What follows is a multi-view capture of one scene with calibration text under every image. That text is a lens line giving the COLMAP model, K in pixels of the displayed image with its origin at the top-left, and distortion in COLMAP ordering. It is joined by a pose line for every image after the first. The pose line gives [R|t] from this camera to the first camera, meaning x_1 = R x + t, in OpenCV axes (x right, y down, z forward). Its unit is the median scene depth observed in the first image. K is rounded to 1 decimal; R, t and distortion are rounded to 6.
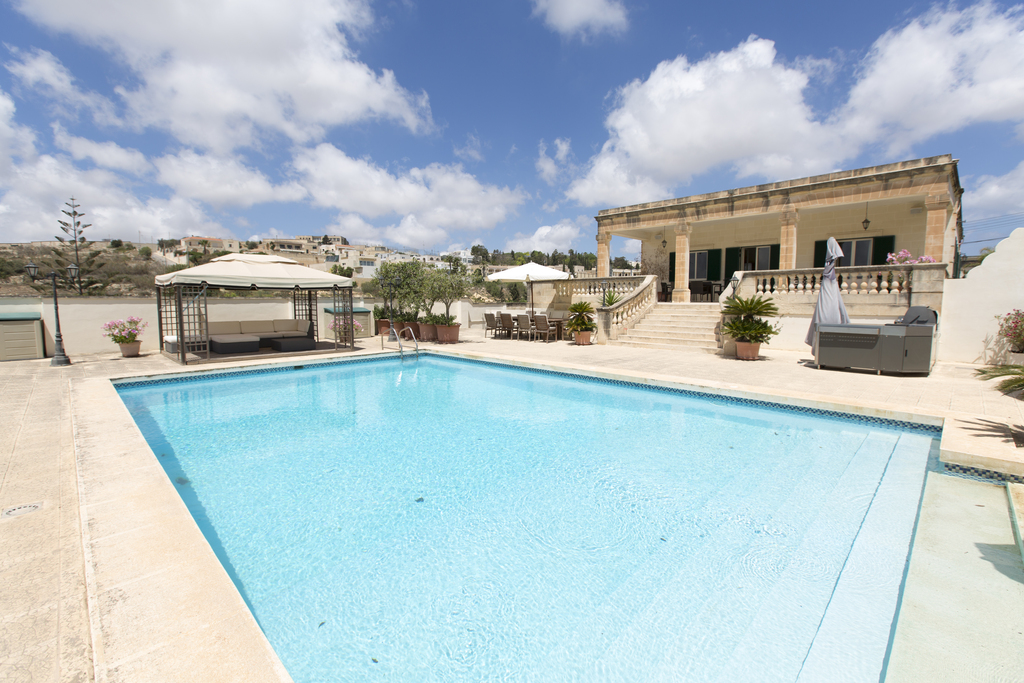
lens RADIAL K [[453.3, 0, 532.0], [0, 453.3, 338.7], [0, 0, 1]] dist [0.002123, -0.010916]
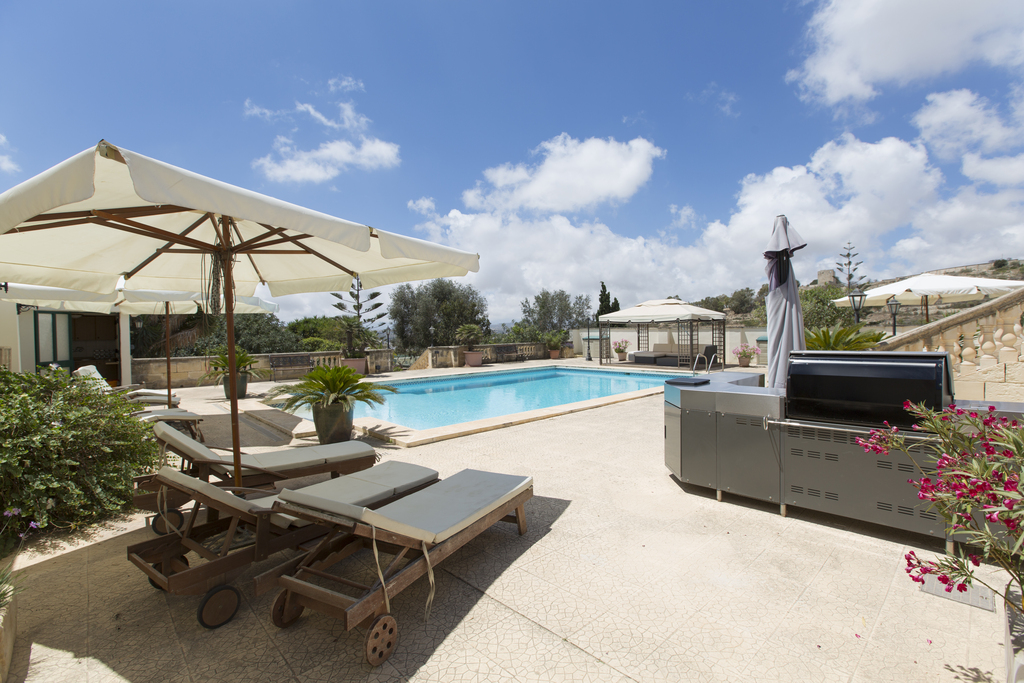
lens RADIAL K [[453.3, 0, 532.0], [0, 453.3, 338.7], [0, 0, 1]] dist [0.002123, -0.010916]
pose [[0.015477, 0.021058, -0.999658, 0.774976], [-0.072002, 0.997206, 0.019891, -0.047942], [0.997284, 0.071670, 0.016950, 0.482206]]
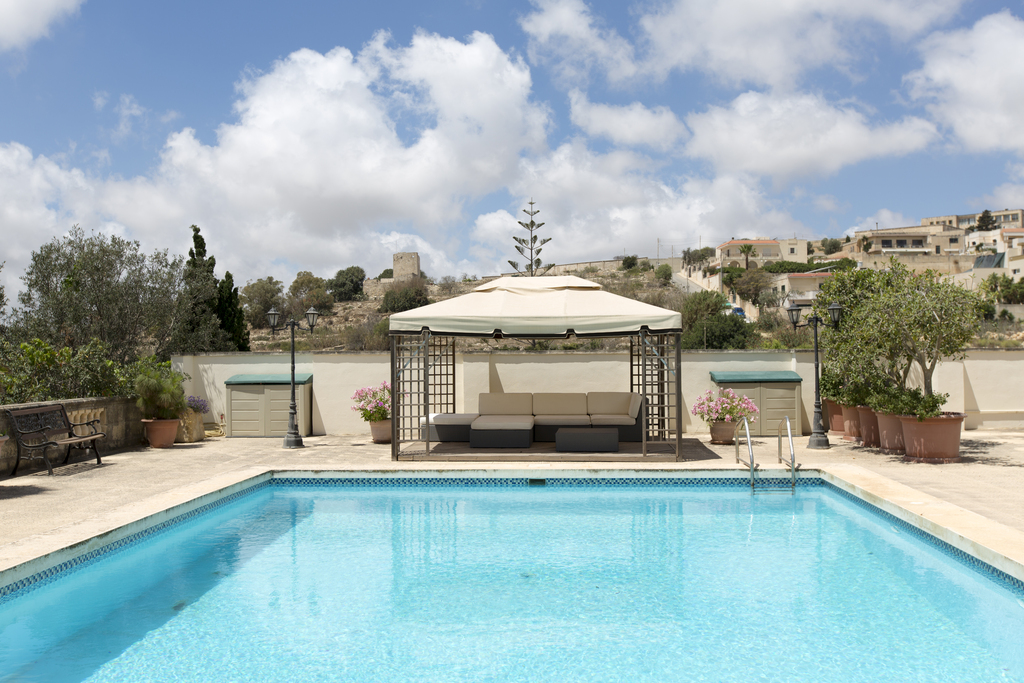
lens RADIAL K [[997.3, 0, 511.3], [0, 997.3, 297.7], [0, 0, 1]] dist [0.006603, -0.001485]
pose [[0.652031, -0.046624, -0.756758, 0.272024], [-0.059037, 0.991955, -0.111982, -0.014109], [0.755891, 0.117692, 0.644032, 0.136362]]
